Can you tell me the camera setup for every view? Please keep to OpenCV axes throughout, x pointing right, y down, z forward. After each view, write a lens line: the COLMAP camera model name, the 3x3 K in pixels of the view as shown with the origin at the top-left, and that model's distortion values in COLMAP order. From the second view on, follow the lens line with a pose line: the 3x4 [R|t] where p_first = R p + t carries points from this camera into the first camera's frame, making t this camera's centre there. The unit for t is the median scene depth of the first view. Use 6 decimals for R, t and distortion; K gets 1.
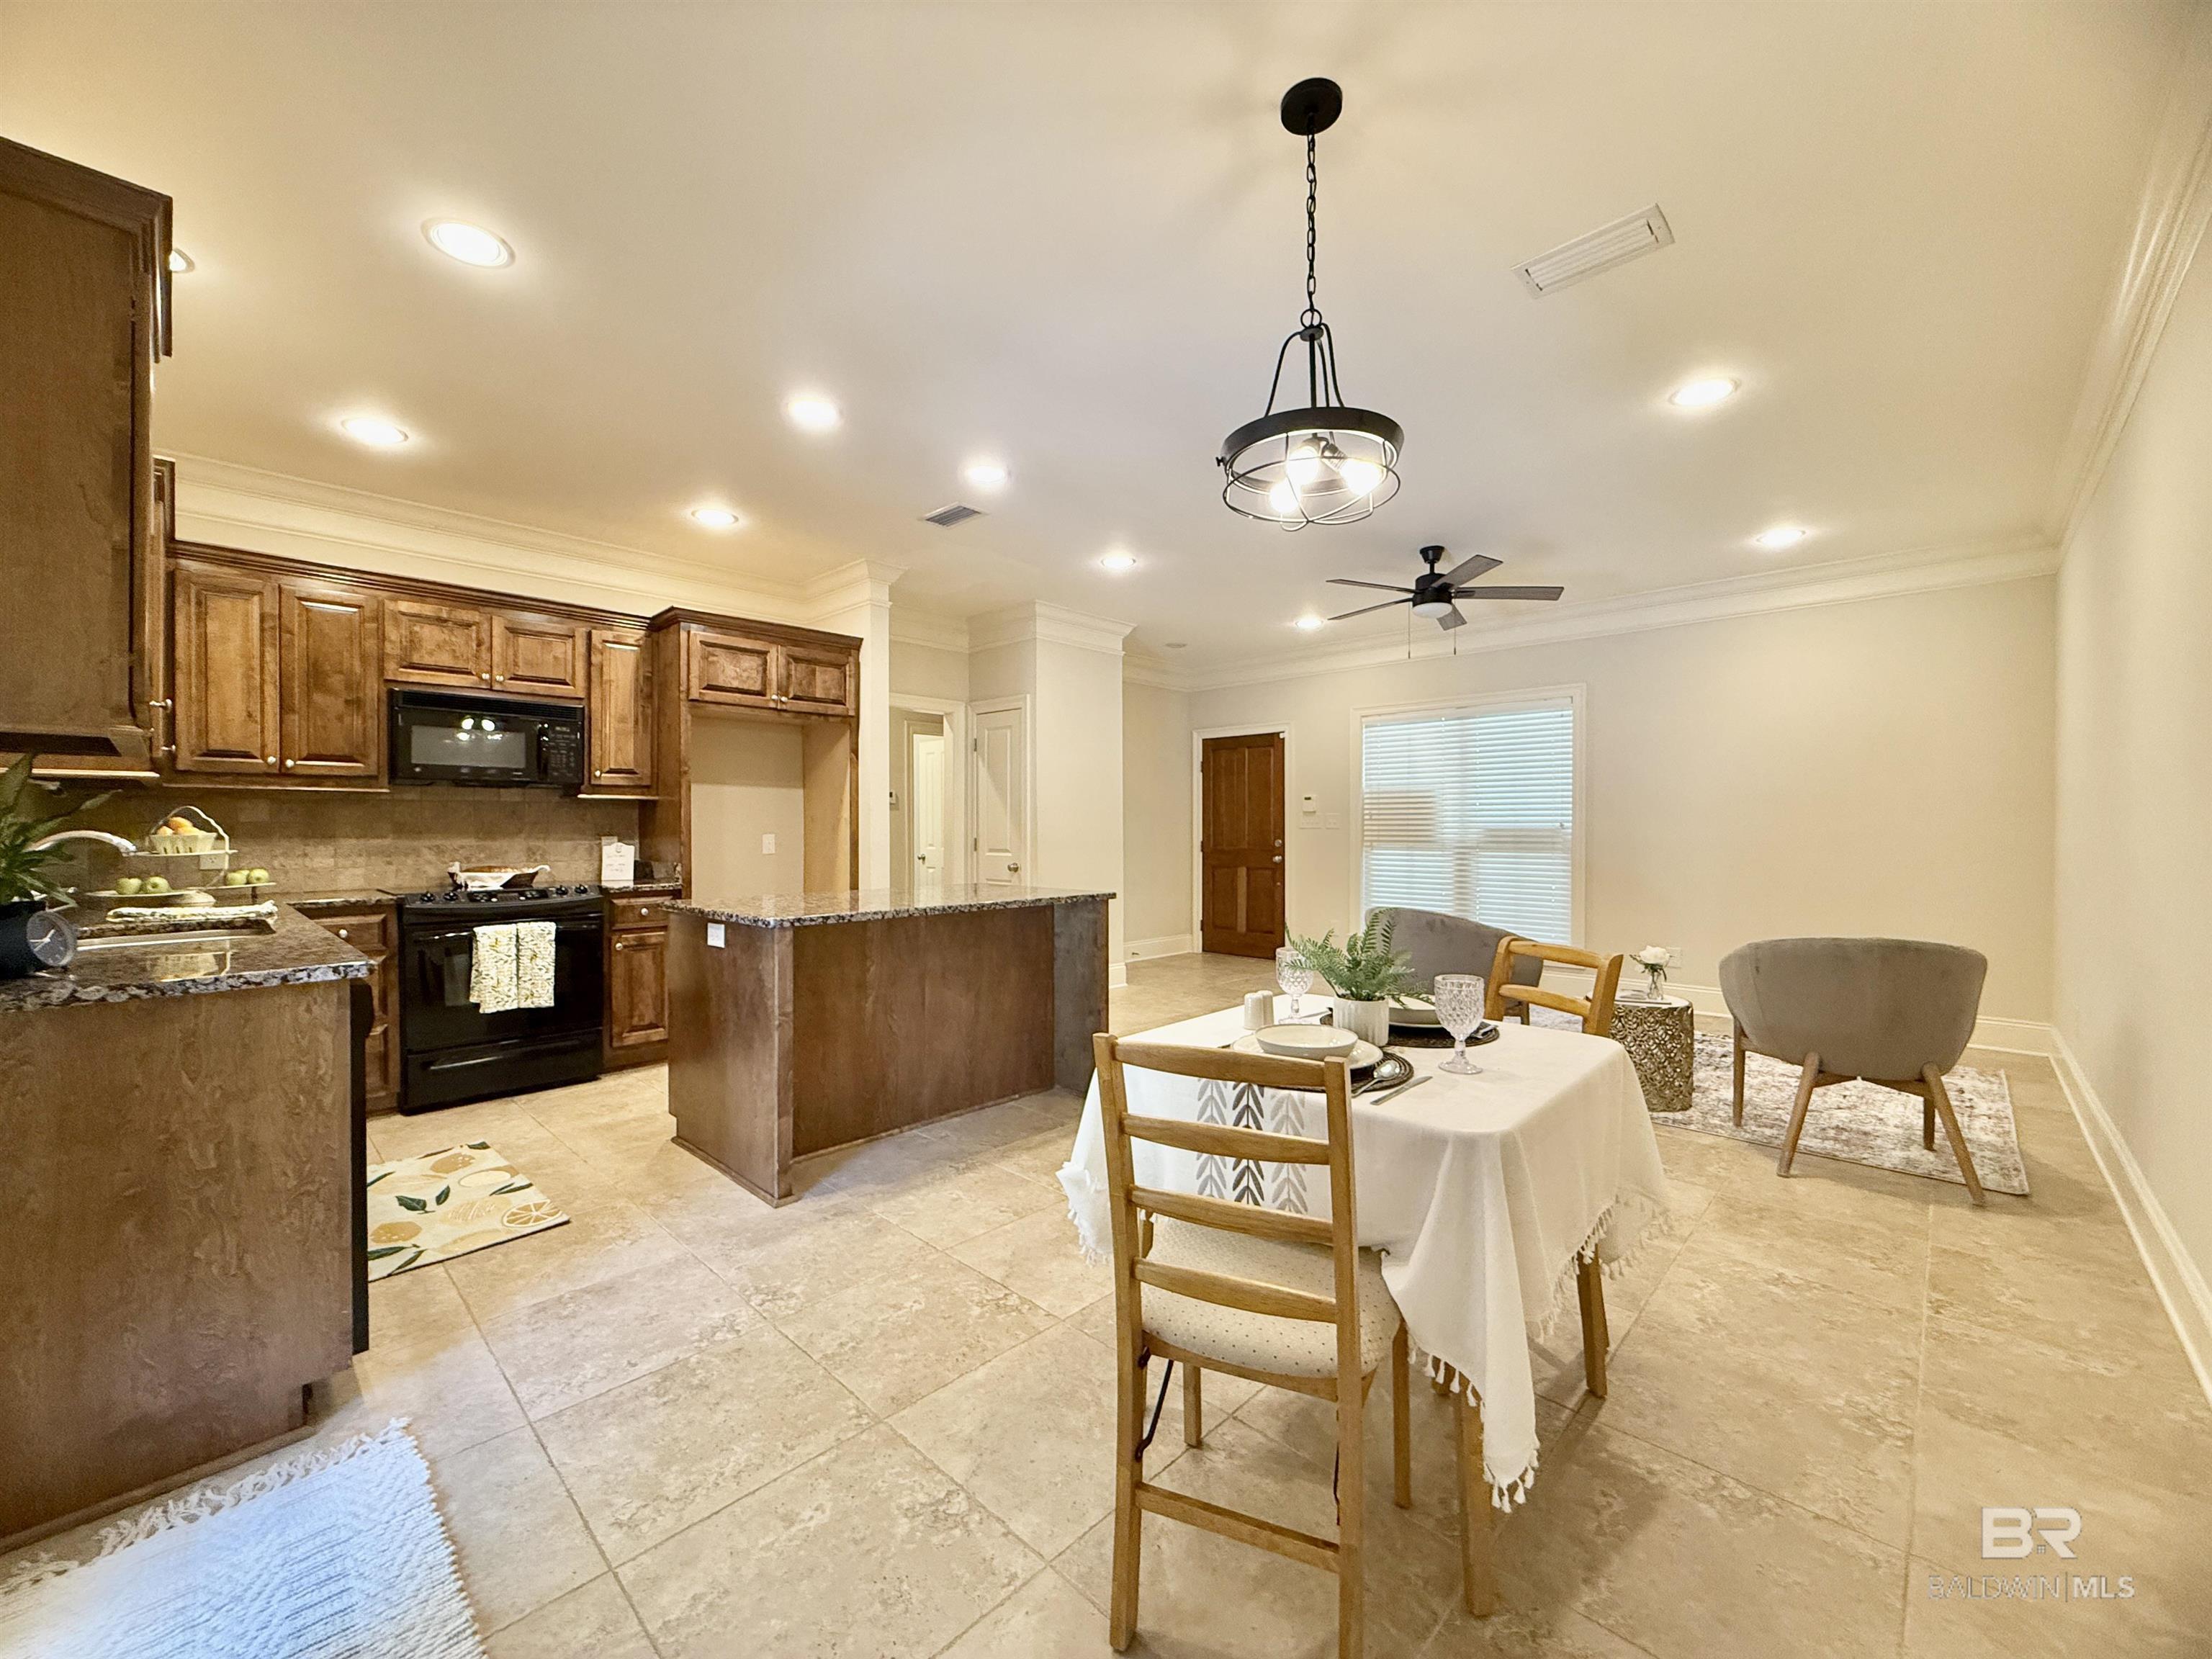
lens RADIAL K [[880.3, 0, 1097.6], [0, 880.3, 830.3], [0, 0, 1]] dist [-0.001119, 0.000363]
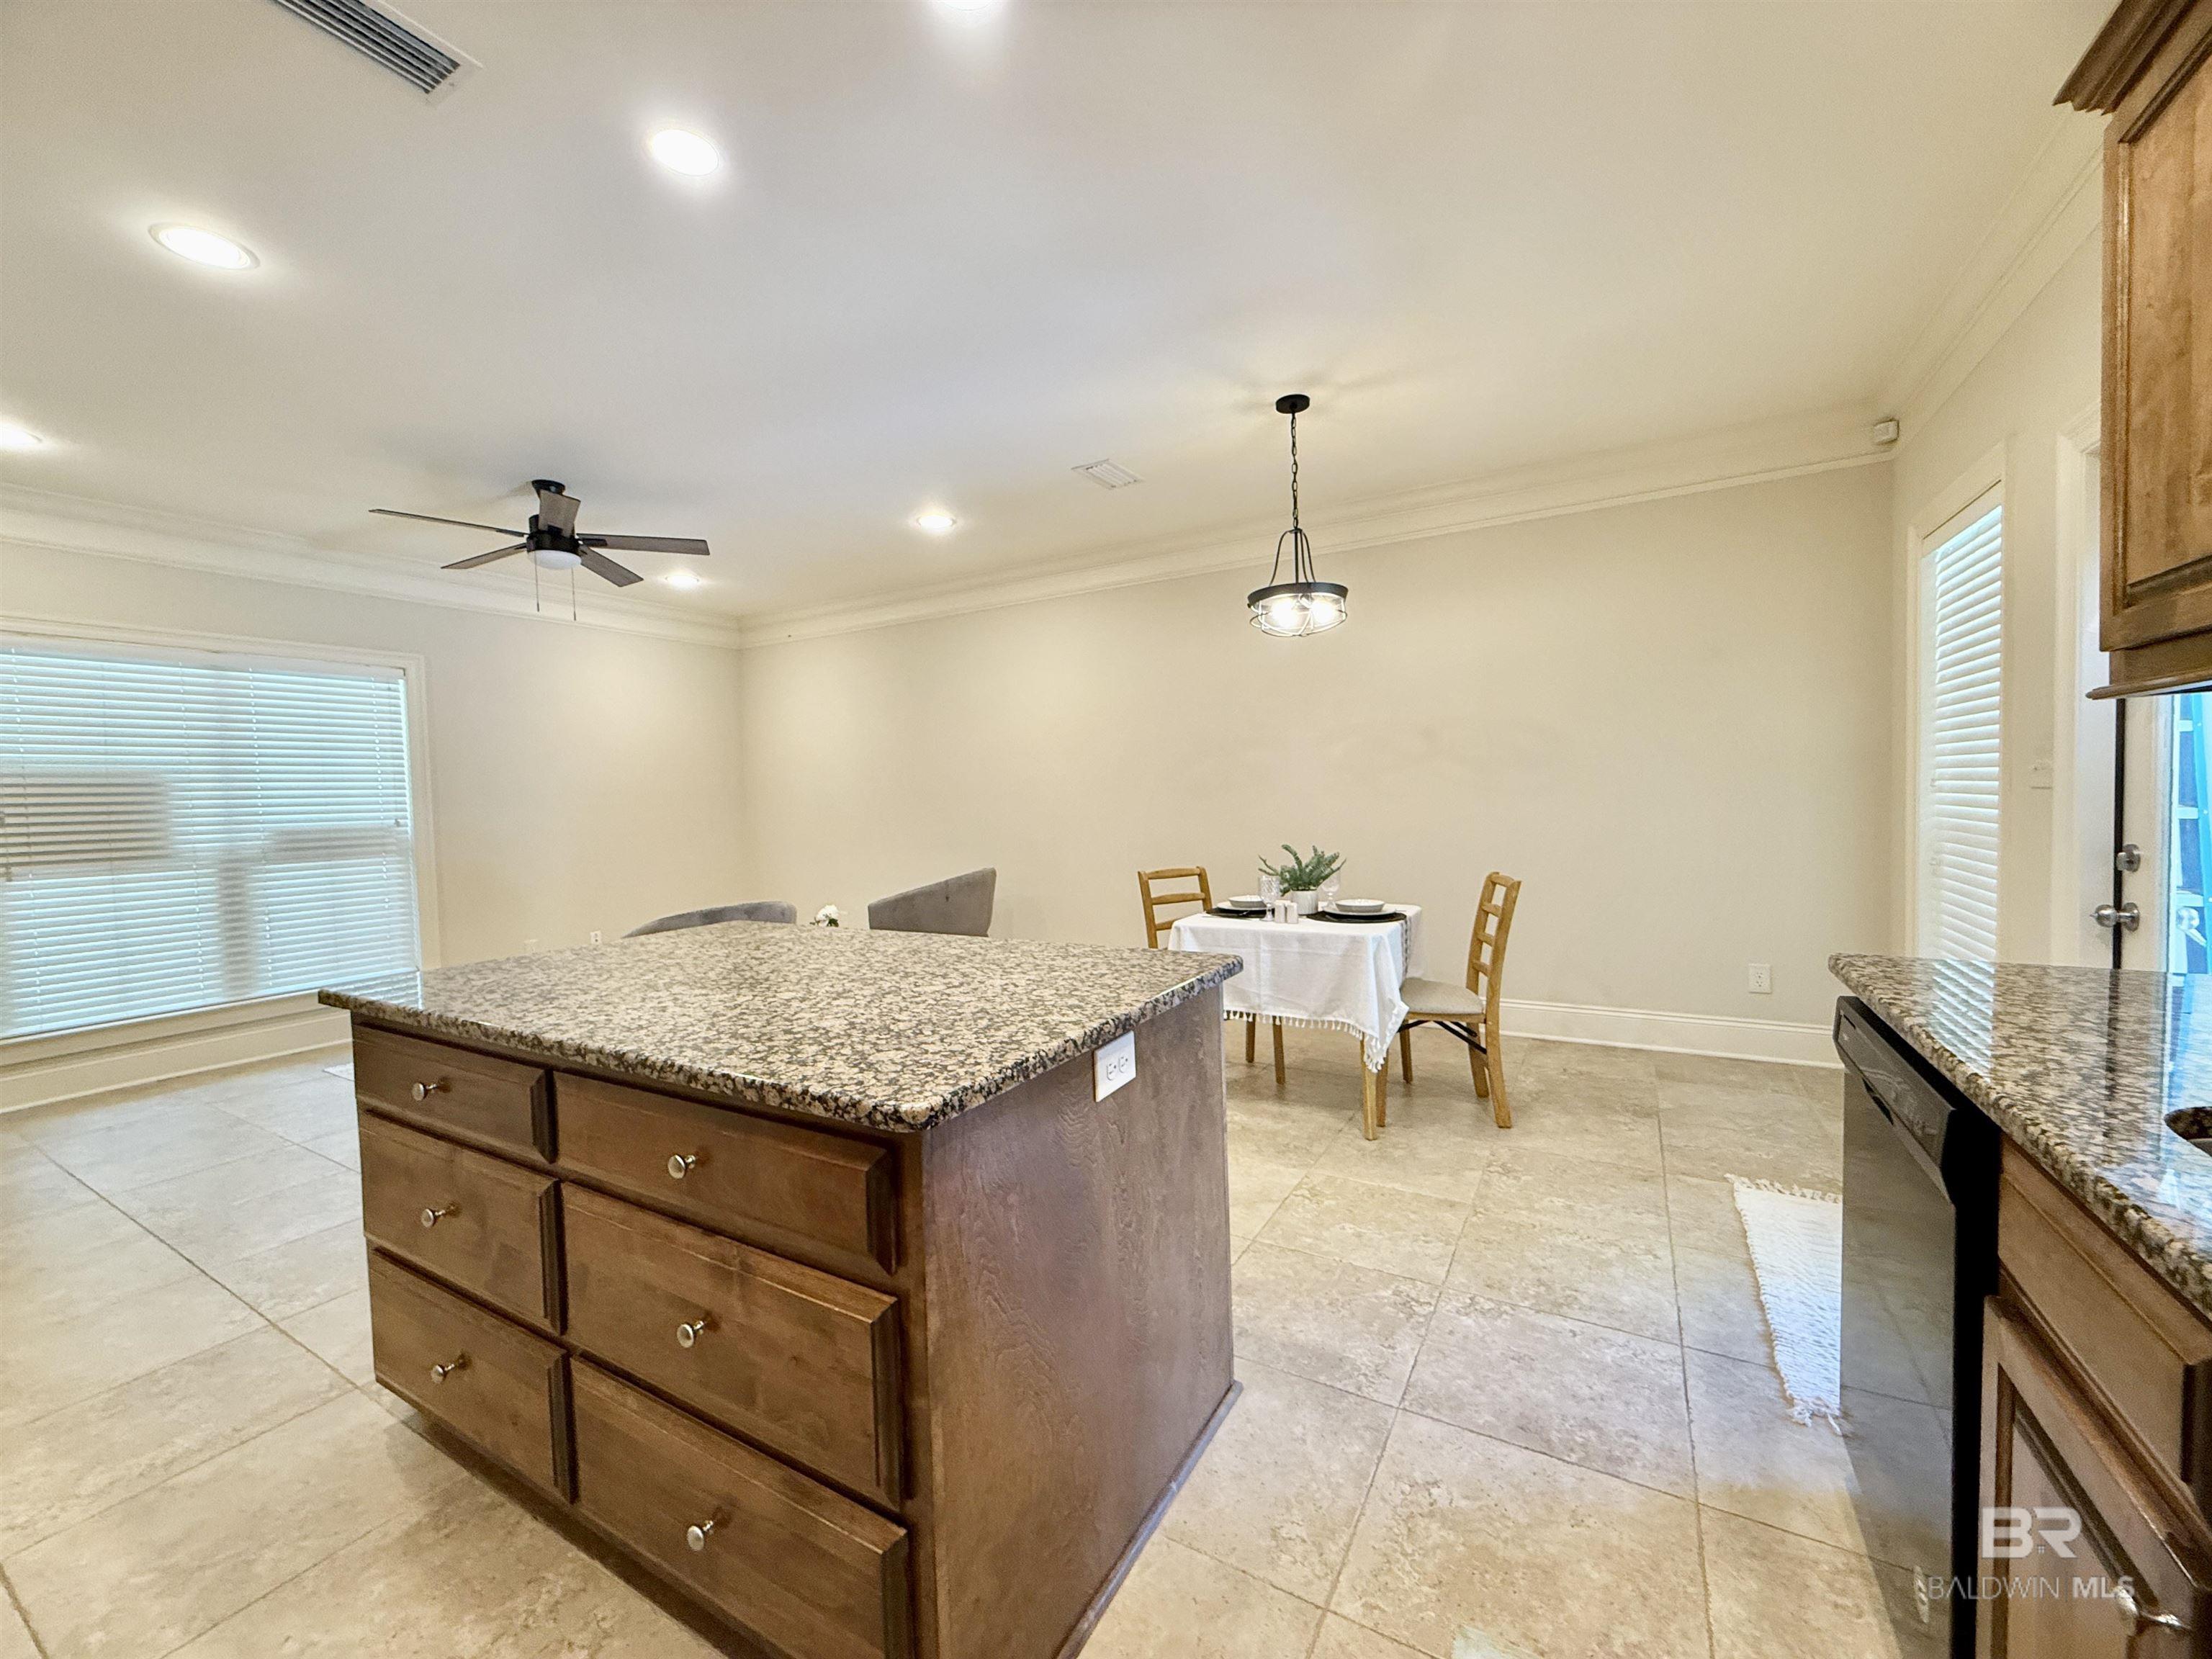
lens RADIAL K [[880.3, 0, 1106.0], [0, 880.3, 828.0], [0, 0, 1]] dist [-0.001119, 0.000363]
pose [[-0.239799, -0.029418, 0.970377, -0.670920], [0.032354, 0.998743, 0.038274, -0.016394], [-0.970283, 0.040574, -0.238546, 0.853975]]
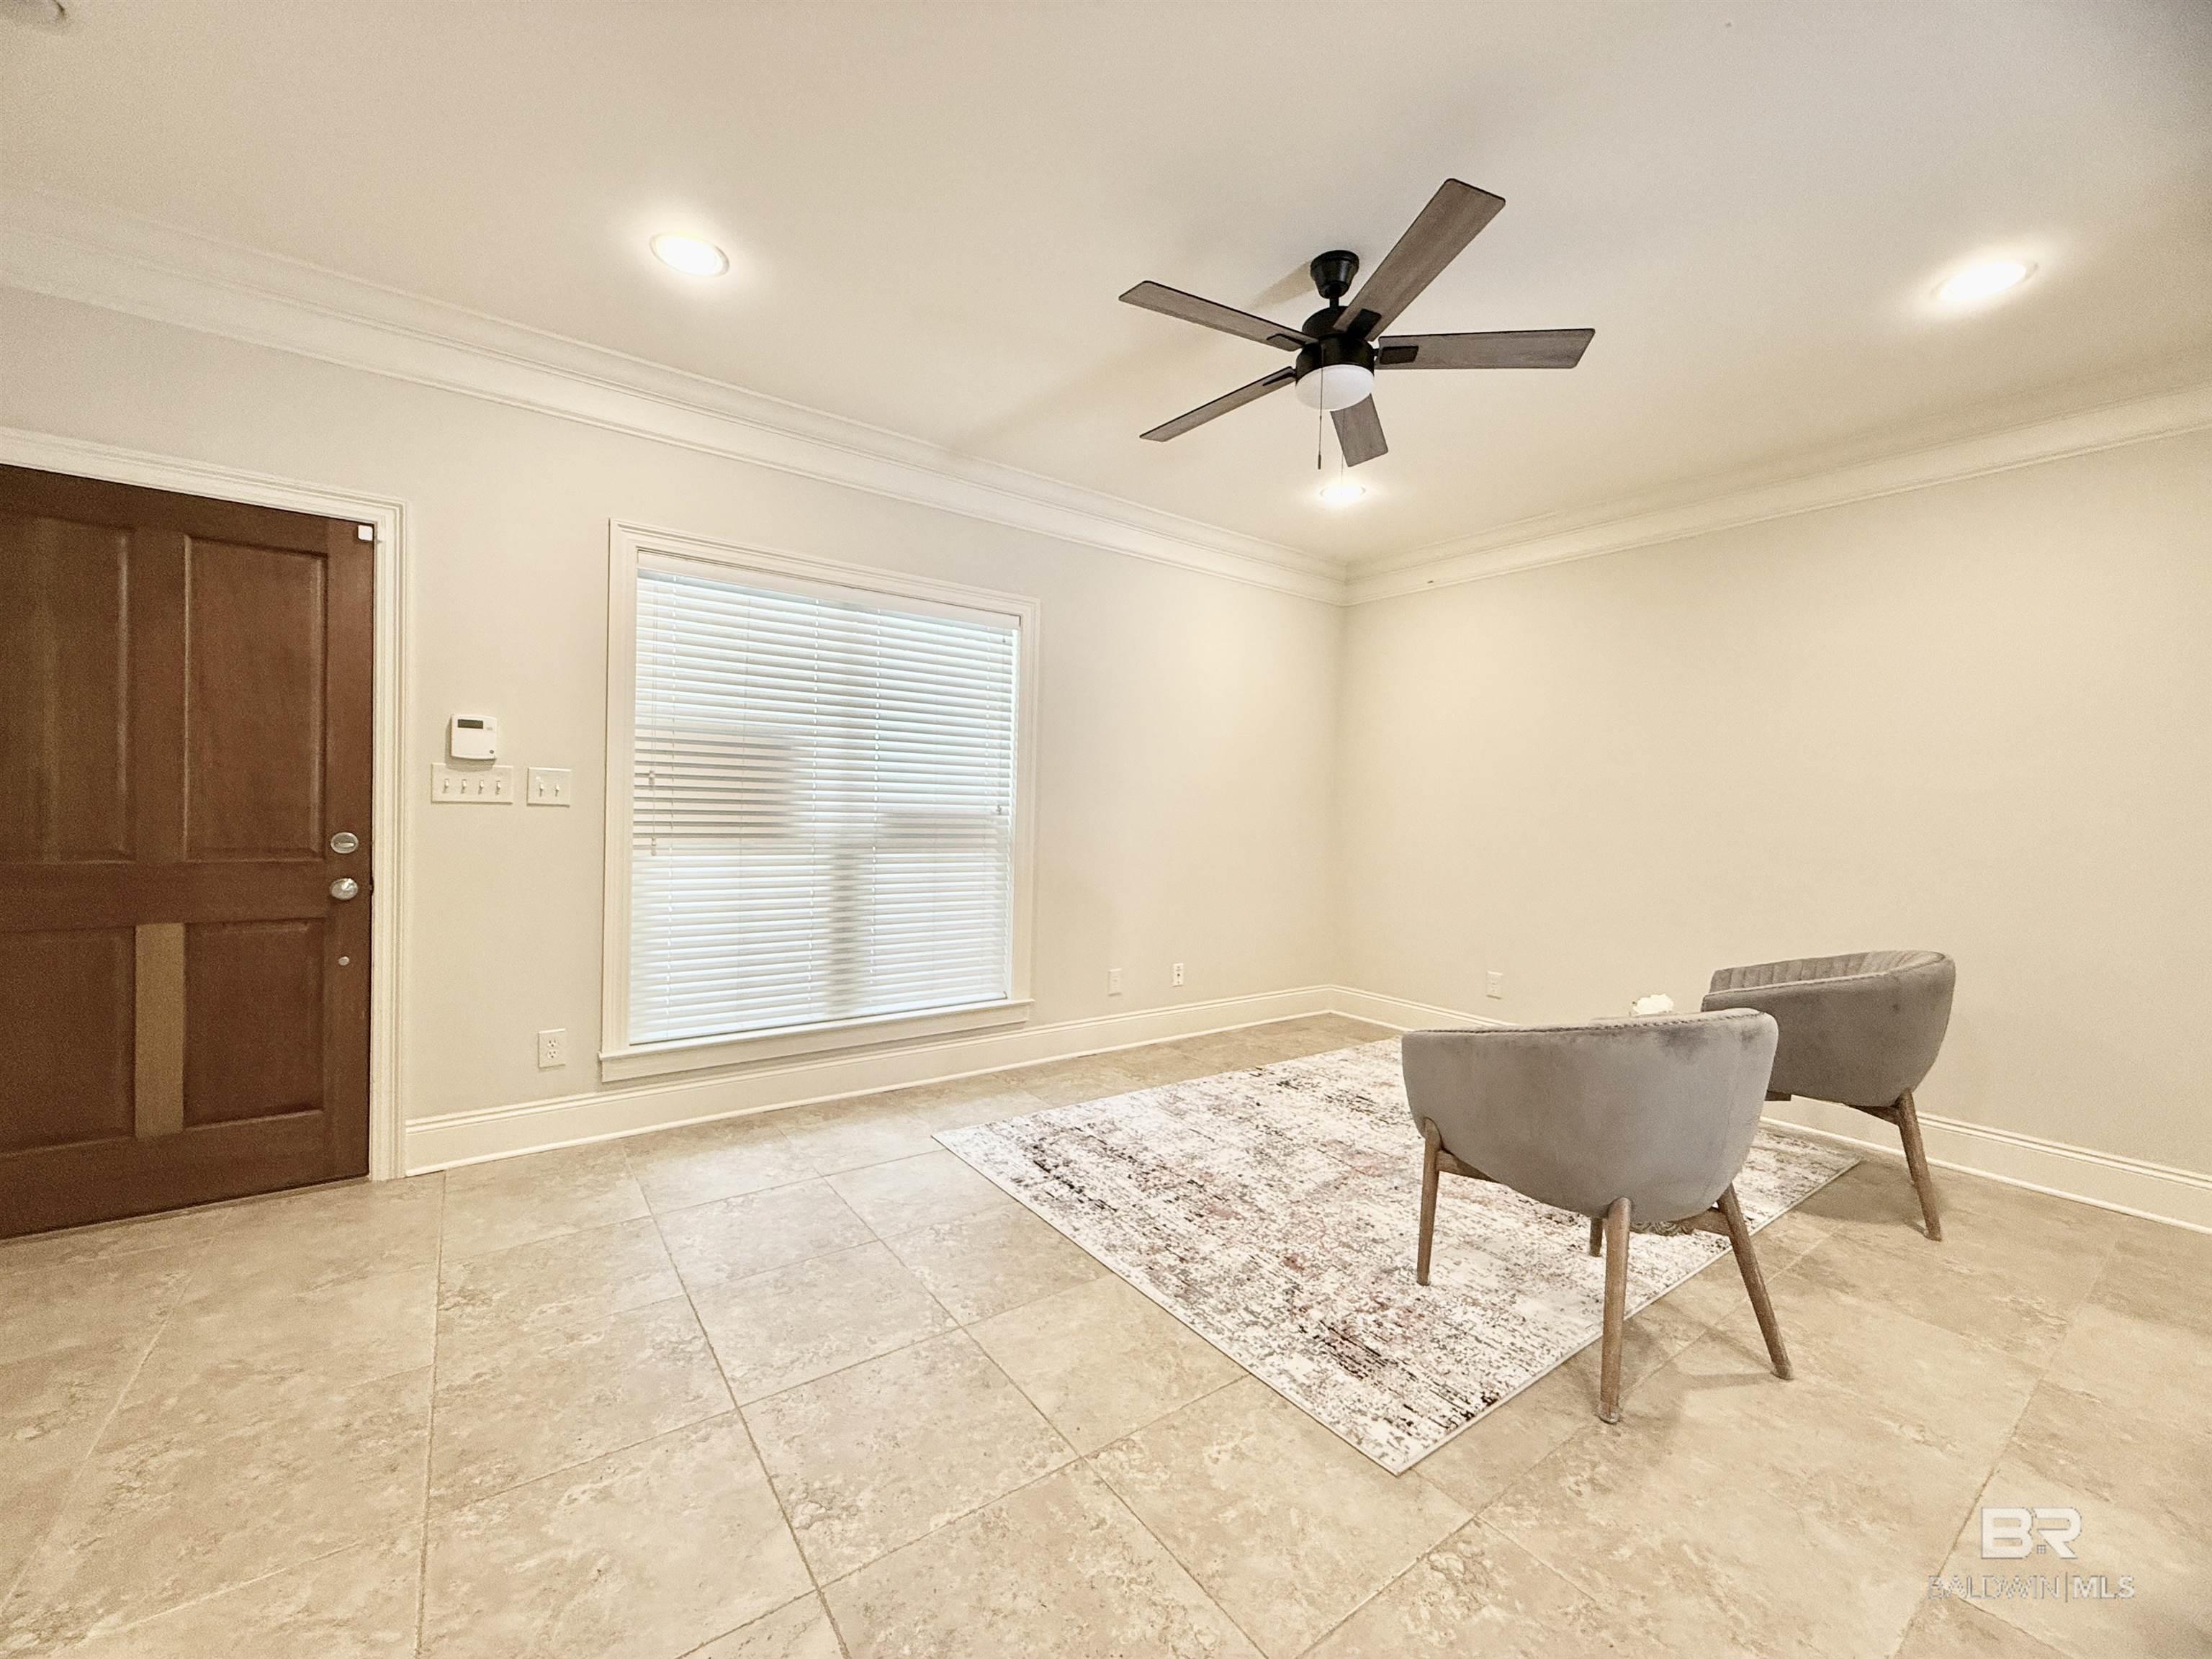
lens RADIAL K [[880.3, 0, 1105.7], [0, 880.3, 833.1], [0, 0, 1]] dist [-0.001119, 0.000363]
pose [[0.168204, -0.022629, 0.985492, -0.164426], [-0.024613, 0.999328, 0.027148, -0.012151], [-0.985445, -0.028822, 0.167534, 1.256204]]
